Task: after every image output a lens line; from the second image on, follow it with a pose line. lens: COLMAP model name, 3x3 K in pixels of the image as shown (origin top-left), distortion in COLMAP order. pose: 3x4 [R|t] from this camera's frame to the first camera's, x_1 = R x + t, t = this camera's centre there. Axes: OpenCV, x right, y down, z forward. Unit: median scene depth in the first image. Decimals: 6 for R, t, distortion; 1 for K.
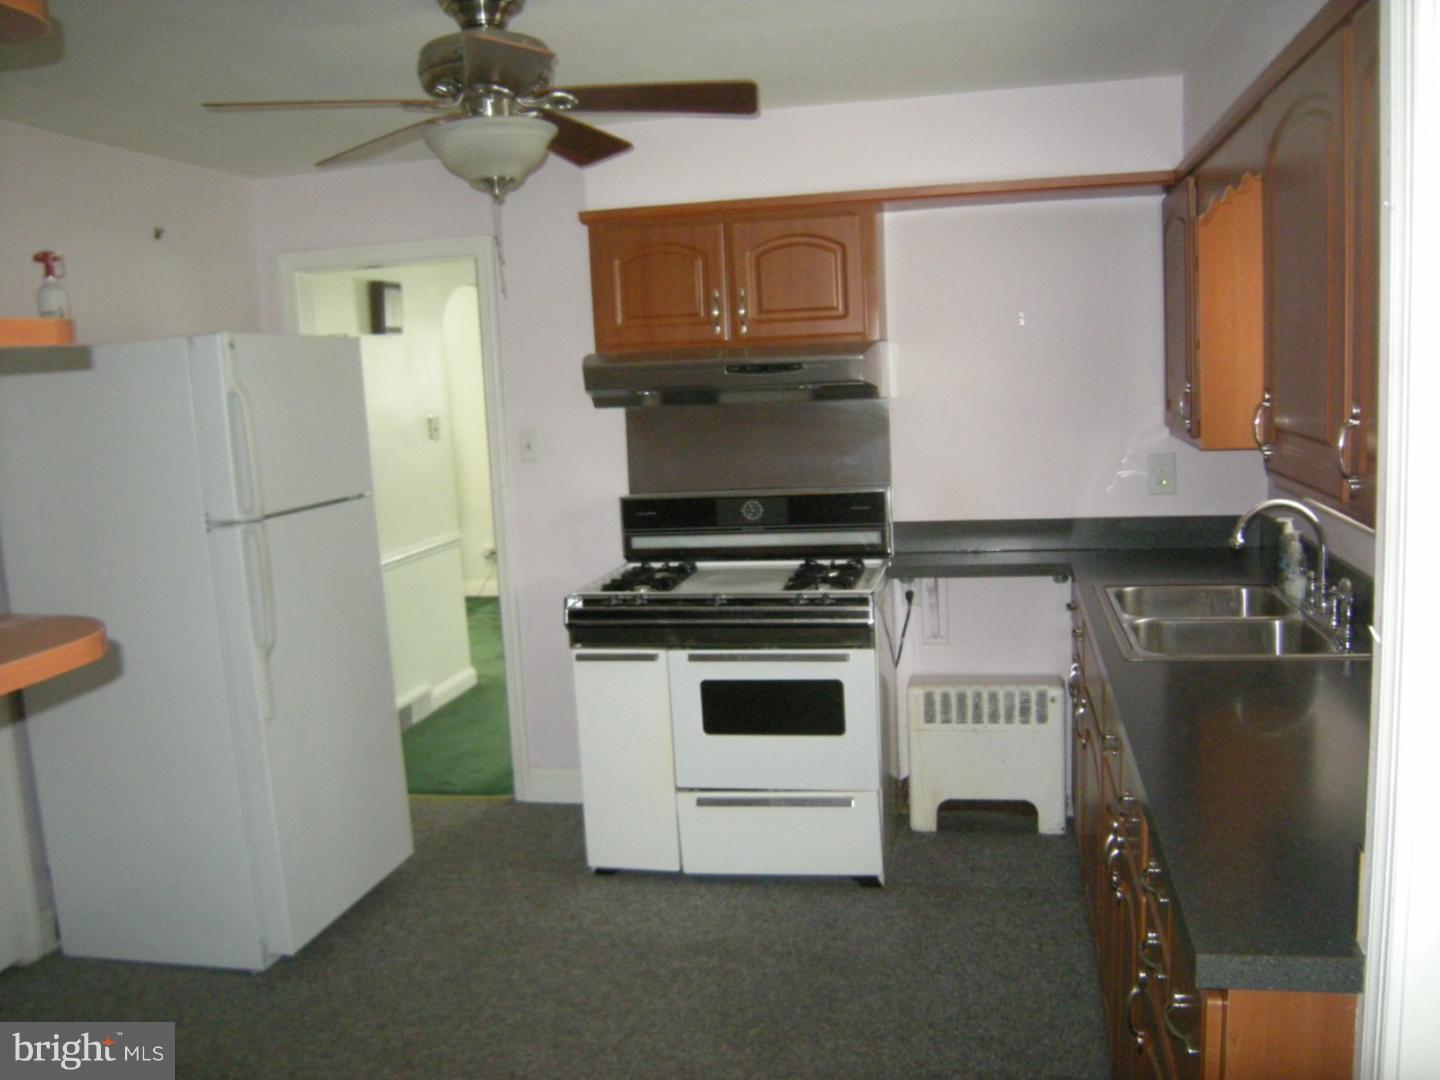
lens RADIAL K [[1210.9, 0, 720.0], [0, 1210.9, 540.0], [0, 0, 1]] dist [-0.107728, 0.059107]
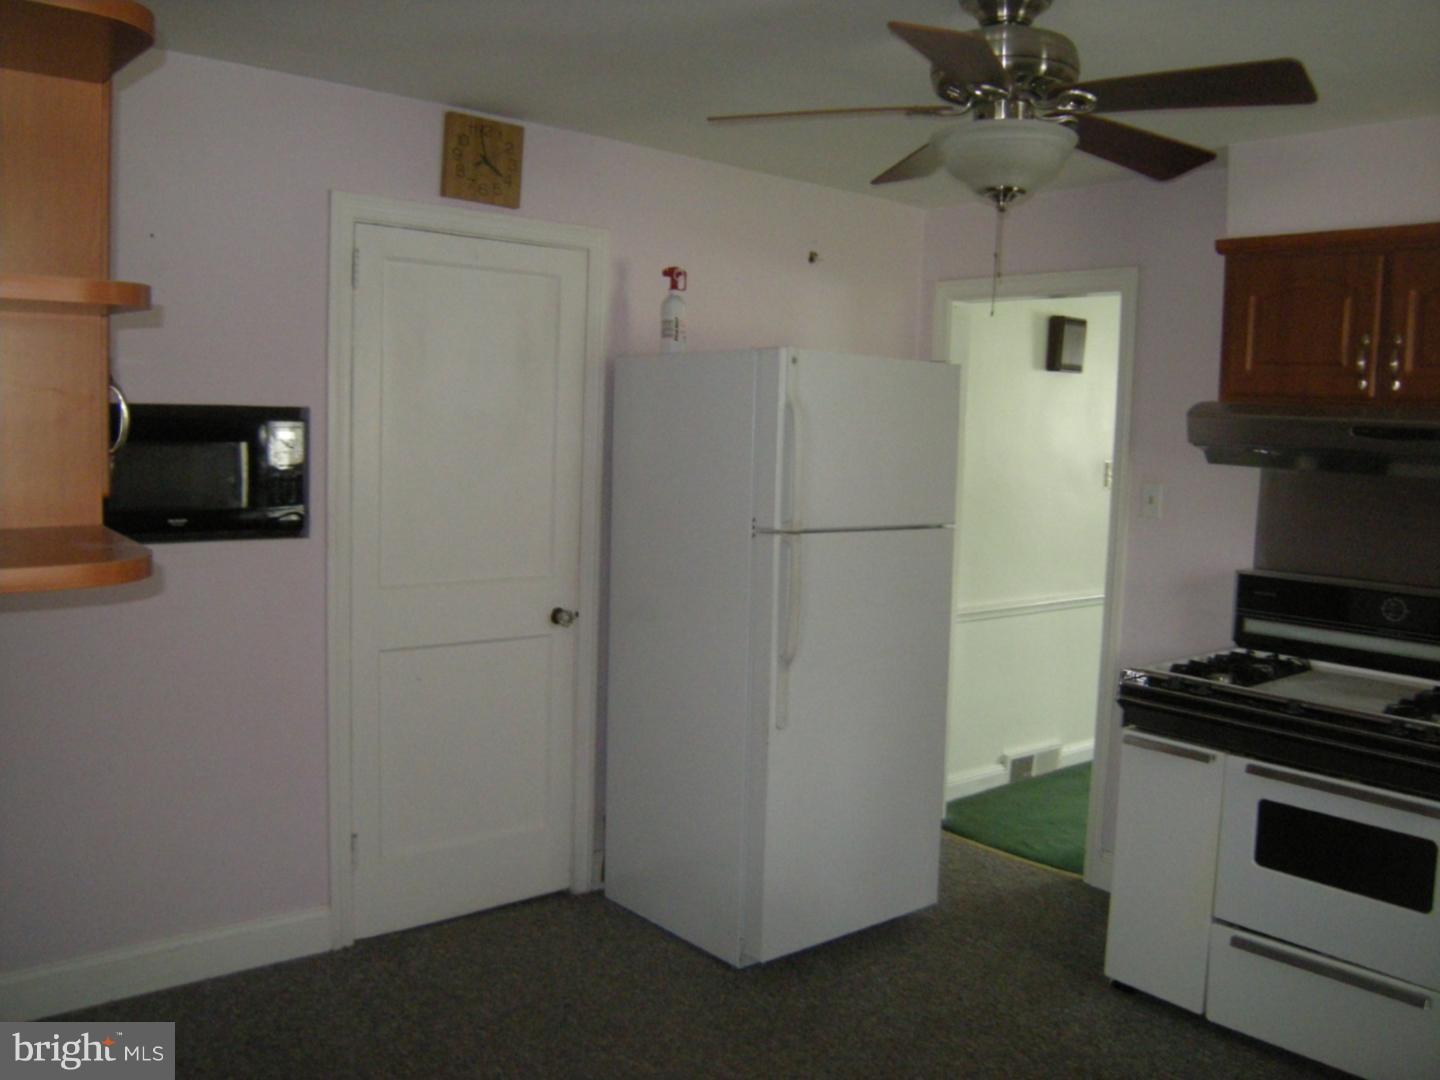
lens RADIAL K [[1210.9, 0, 720.0], [0, 1210.9, 540.0], [0, 0, 1]] dist [-0.107728, 0.059107]
pose [[0.791415, 0.134851, -0.596219, 0.147534], [-0.157921, 0.987357, 0.013695, -0.011629], [0.590528, 0.083317, 0.802705, 0.112075]]
